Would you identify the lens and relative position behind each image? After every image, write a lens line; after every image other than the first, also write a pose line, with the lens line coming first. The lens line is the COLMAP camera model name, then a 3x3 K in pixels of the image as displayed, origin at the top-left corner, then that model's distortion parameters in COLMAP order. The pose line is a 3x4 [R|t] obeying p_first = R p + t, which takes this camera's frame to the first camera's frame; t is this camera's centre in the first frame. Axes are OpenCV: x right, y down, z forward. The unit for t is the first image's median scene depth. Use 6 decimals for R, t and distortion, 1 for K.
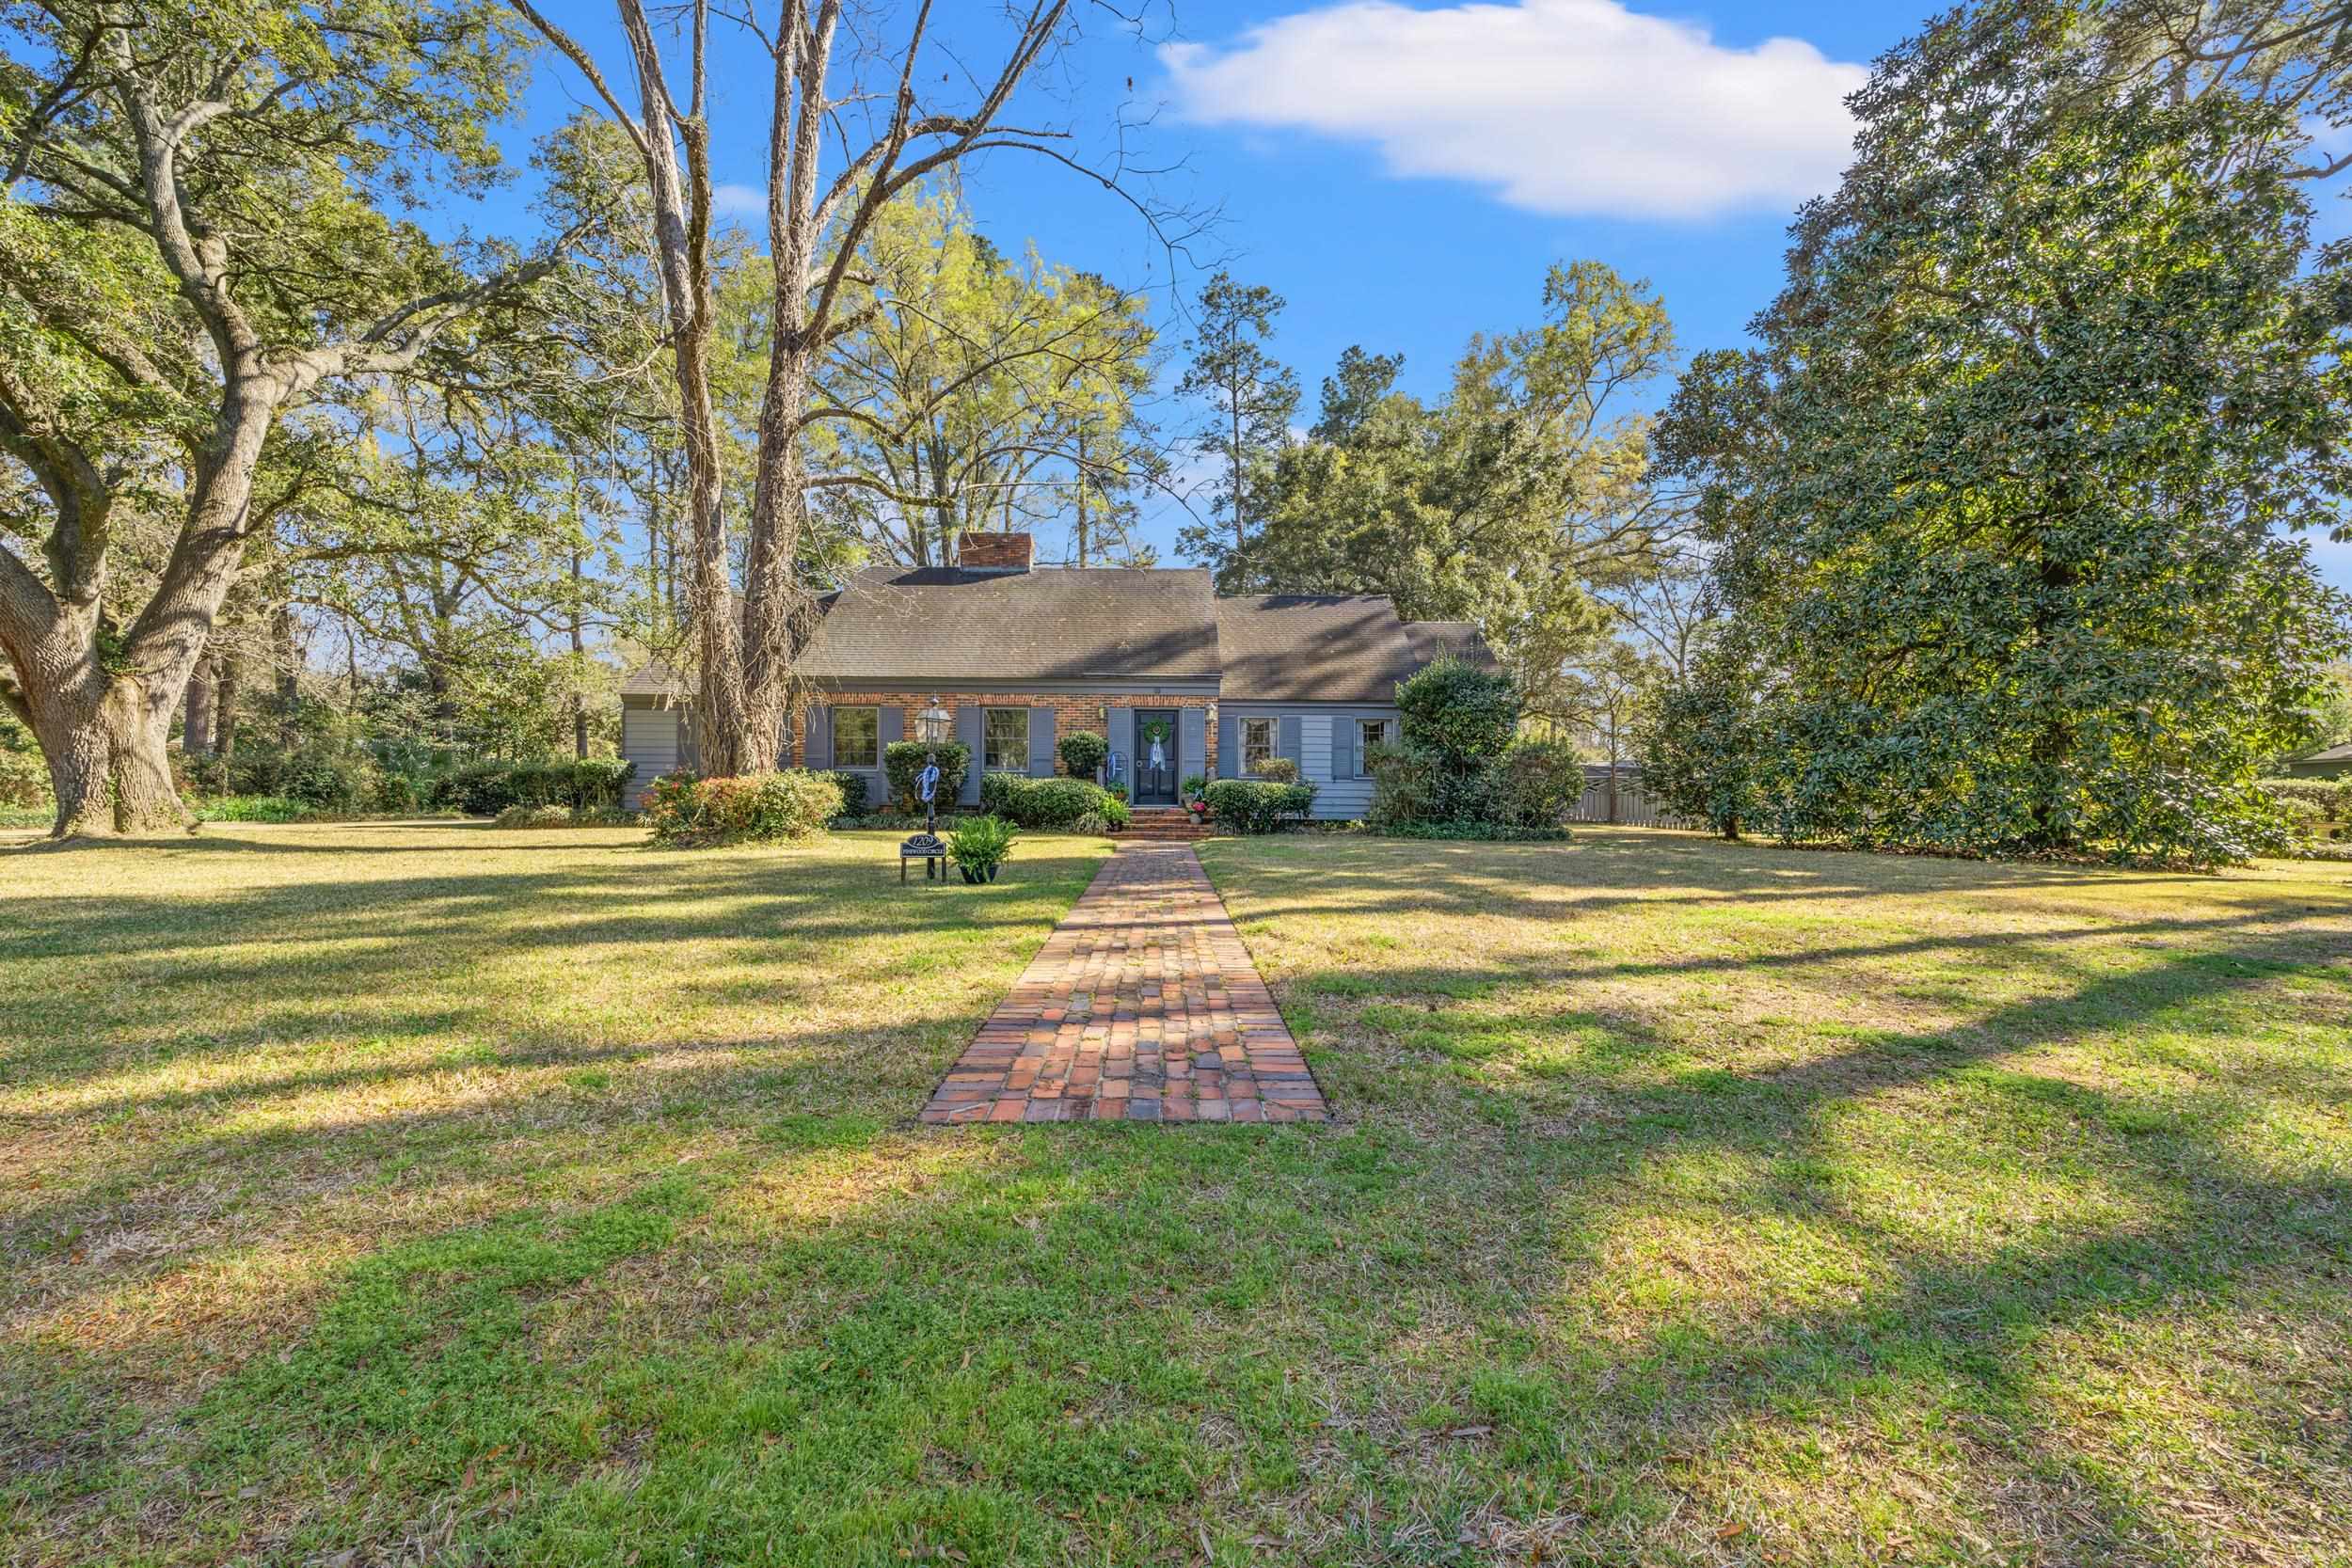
lens RADIAL K [[1032.6, 0, 1181.1], [0, 1032.6, 784.5], [0, 0, 1]] dist [-0.003392, -0.000108]
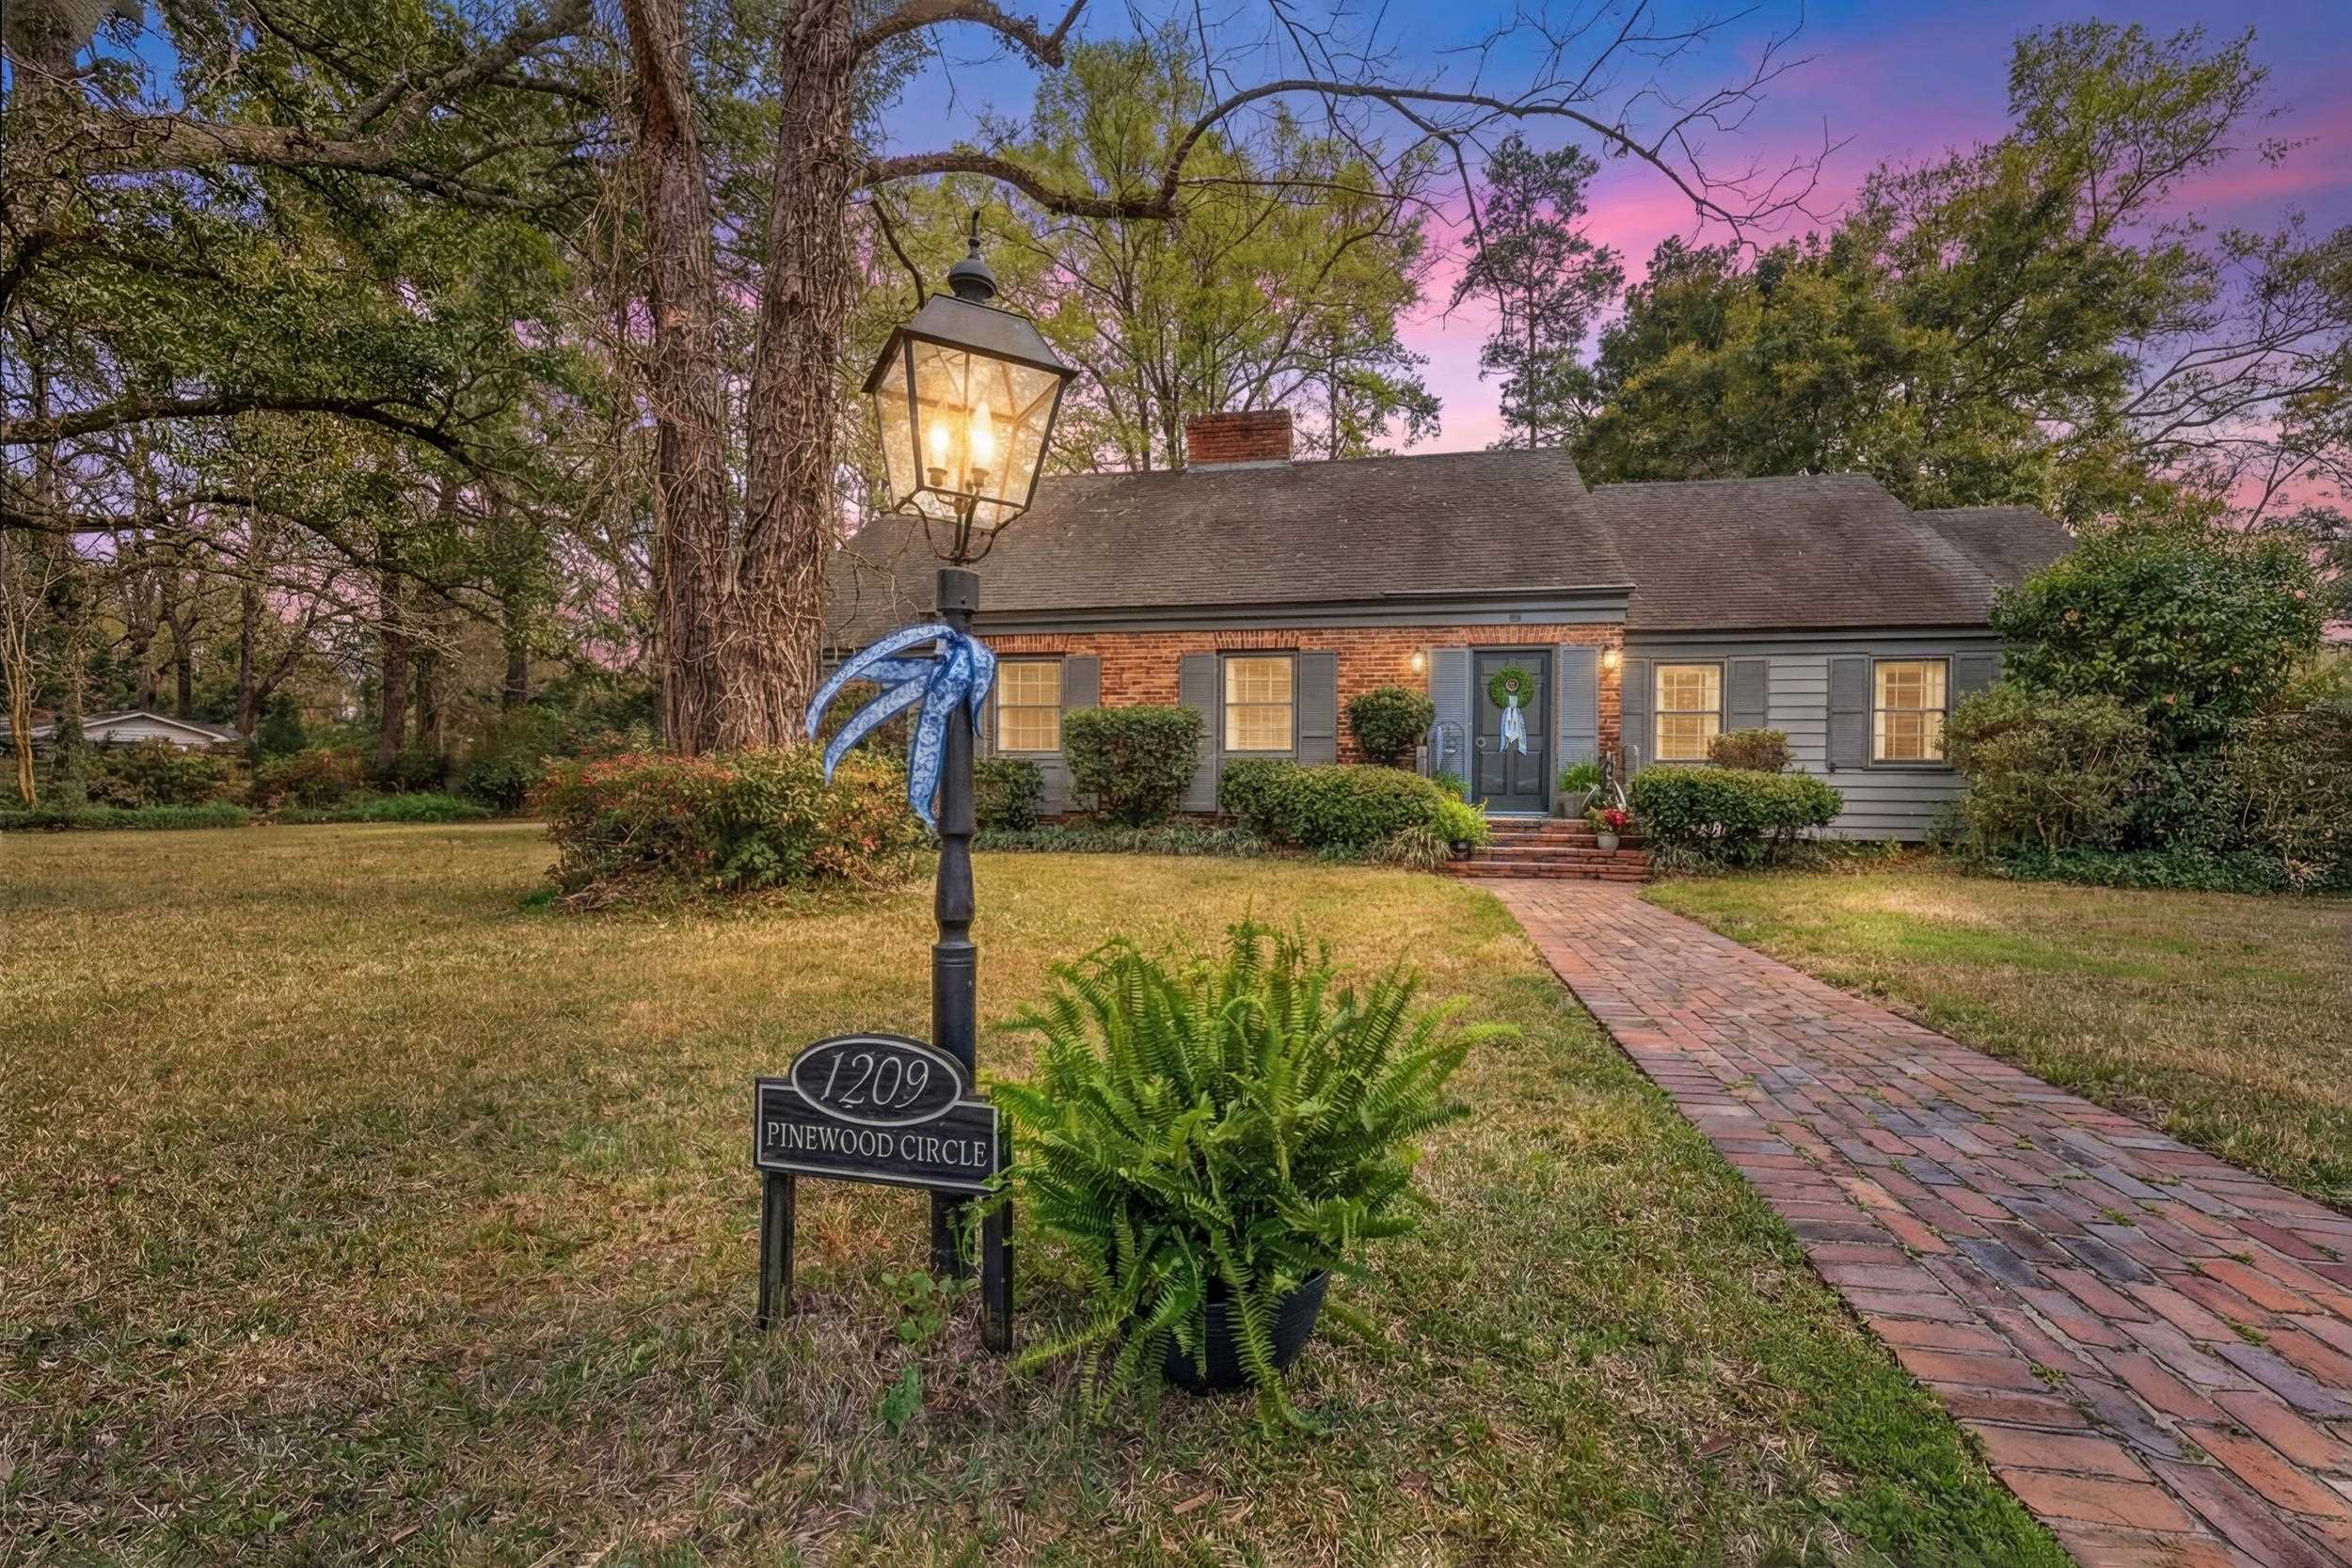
lens RADIAL K [[1032.6, 0, 1176.6], [0, 1032.6, 784.7], [0, 0, 1]] dist [-0.003392, -0.000108]
pose [[0.972921, 0.000431, -0.231137, -0.073798], [0.000399, 0.999994, 0.003545, 0.002352], [0.231137, -0.003541, 0.972915, 0.386291]]
